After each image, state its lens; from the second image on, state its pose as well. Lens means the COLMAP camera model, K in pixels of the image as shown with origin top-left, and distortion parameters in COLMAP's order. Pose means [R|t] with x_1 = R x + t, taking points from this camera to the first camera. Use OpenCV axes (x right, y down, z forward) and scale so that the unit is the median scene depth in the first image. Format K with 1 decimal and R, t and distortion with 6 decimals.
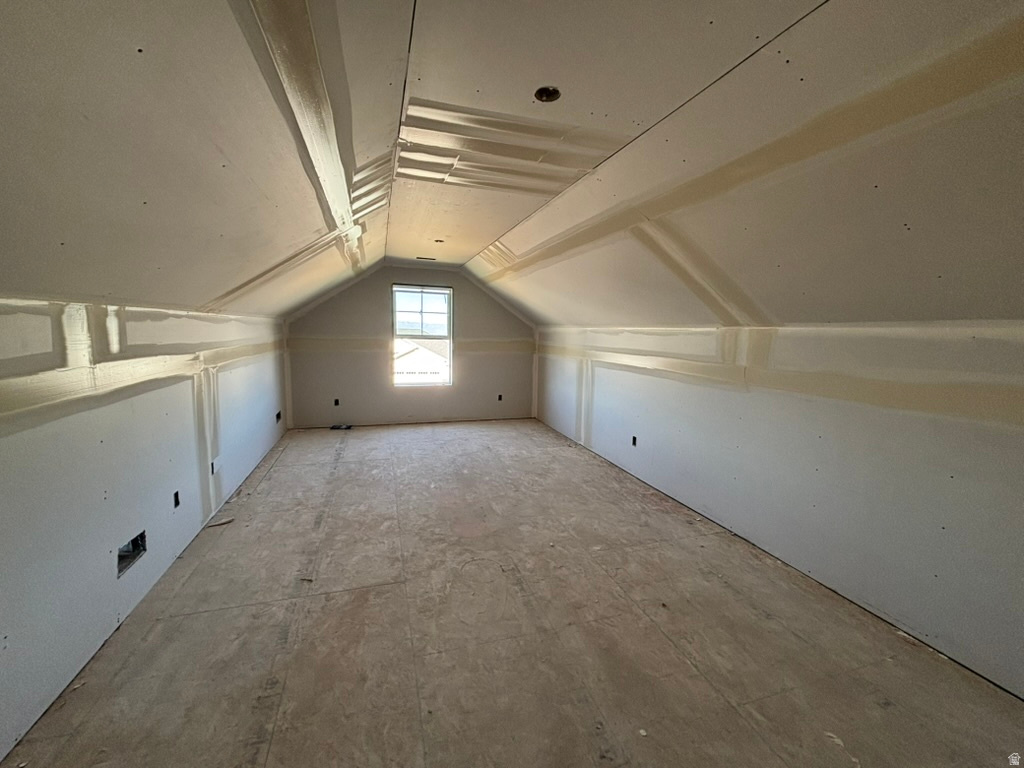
lens RADIAL K [[412.8, 0, 510.1], [0, 412.8, 385.3], [0, 0, 1]] dist [-0.004964, 0.002079]
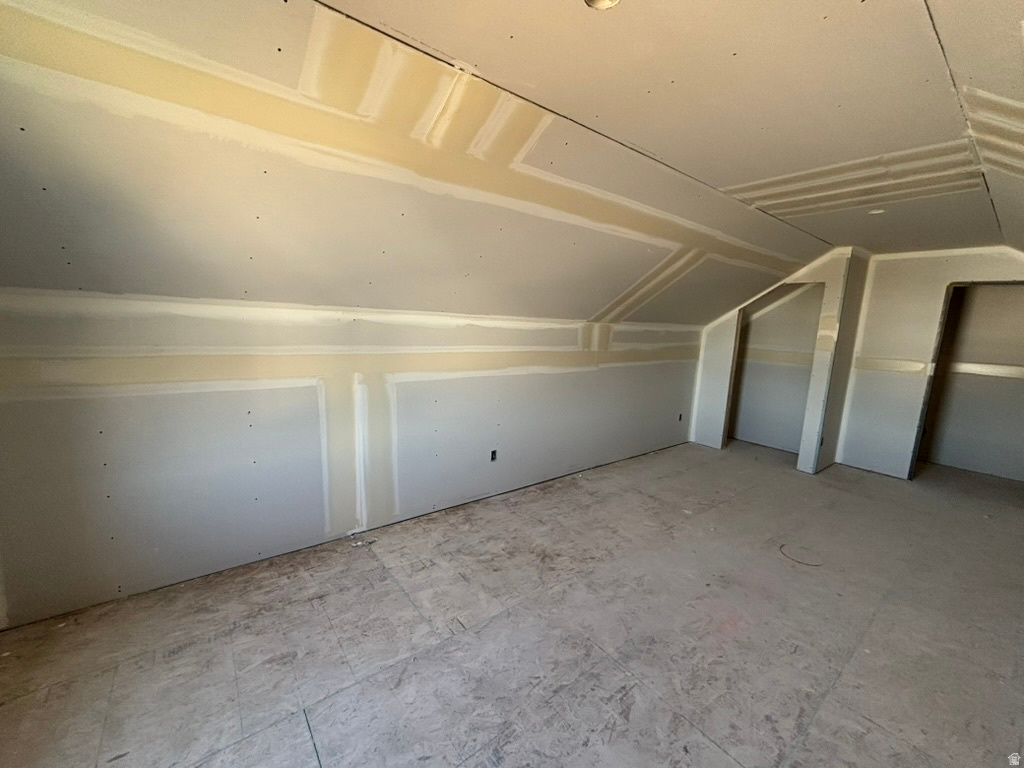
lens RADIAL K [[412.8, 0, 509.1], [0, 412.8, 383.5], [0, 0, 1]] dist [-0.004964, 0.002079]
pose [[-0.356581, -0.187351, 0.915287, -0.453484], [0.057549, 0.973422, 0.221671, -0.192888], [-0.932490, 0.131717, -0.336322, 1.289571]]
